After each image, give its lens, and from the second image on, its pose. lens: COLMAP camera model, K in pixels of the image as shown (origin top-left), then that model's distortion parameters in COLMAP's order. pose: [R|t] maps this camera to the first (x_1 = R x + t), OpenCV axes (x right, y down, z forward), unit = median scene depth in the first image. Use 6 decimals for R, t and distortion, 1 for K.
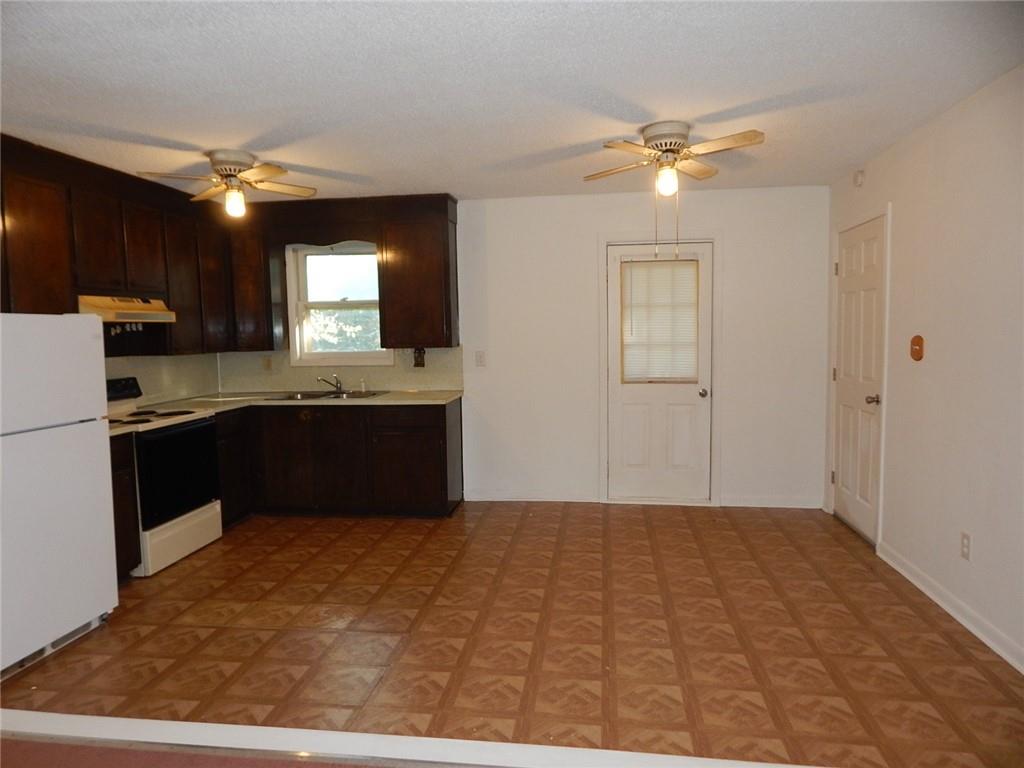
lens RADIAL K [[674.3, 0, 512.0], [0, 674.3, 384.0], [0, 0, 1]] dist [-0.003275, 0.002549]
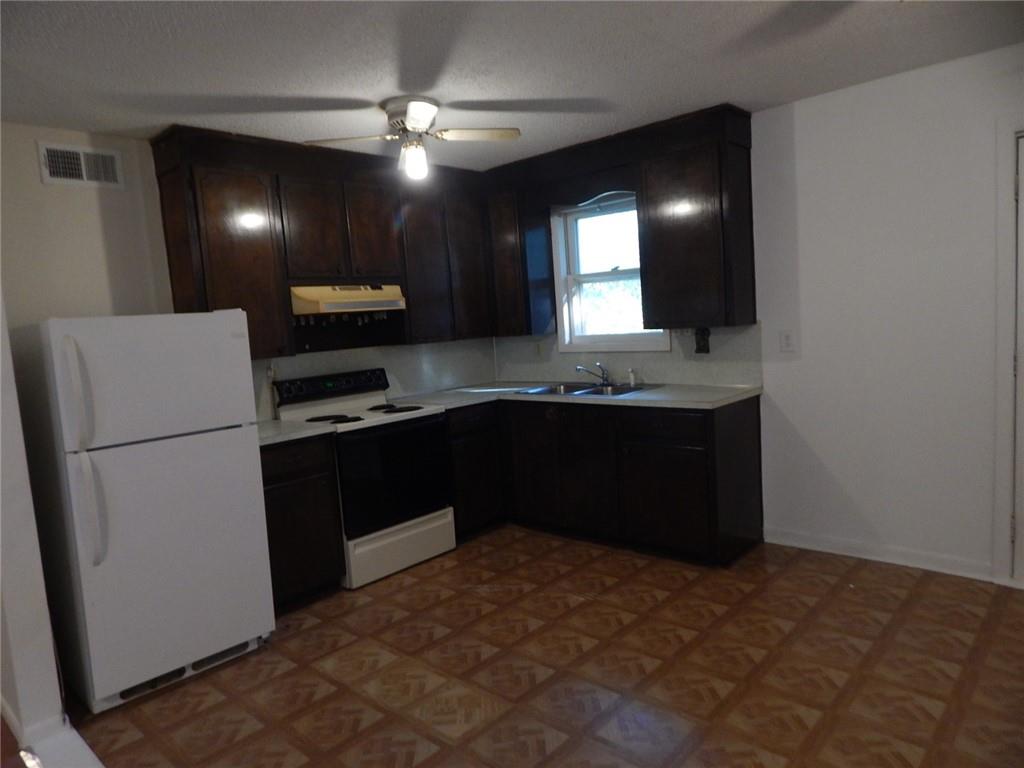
lens RADIAL K [[674.3, 0, 512.0], [0, 674.3, 384.0], [0, 0, 1]] dist [-0.003275, 0.002549]
pose [[0.821730, 0.023366, -0.569398, 0.133687], [0.002497, 0.999002, 0.044598, -0.029617], [0.569872, -0.038069, 0.820851, 0.319821]]
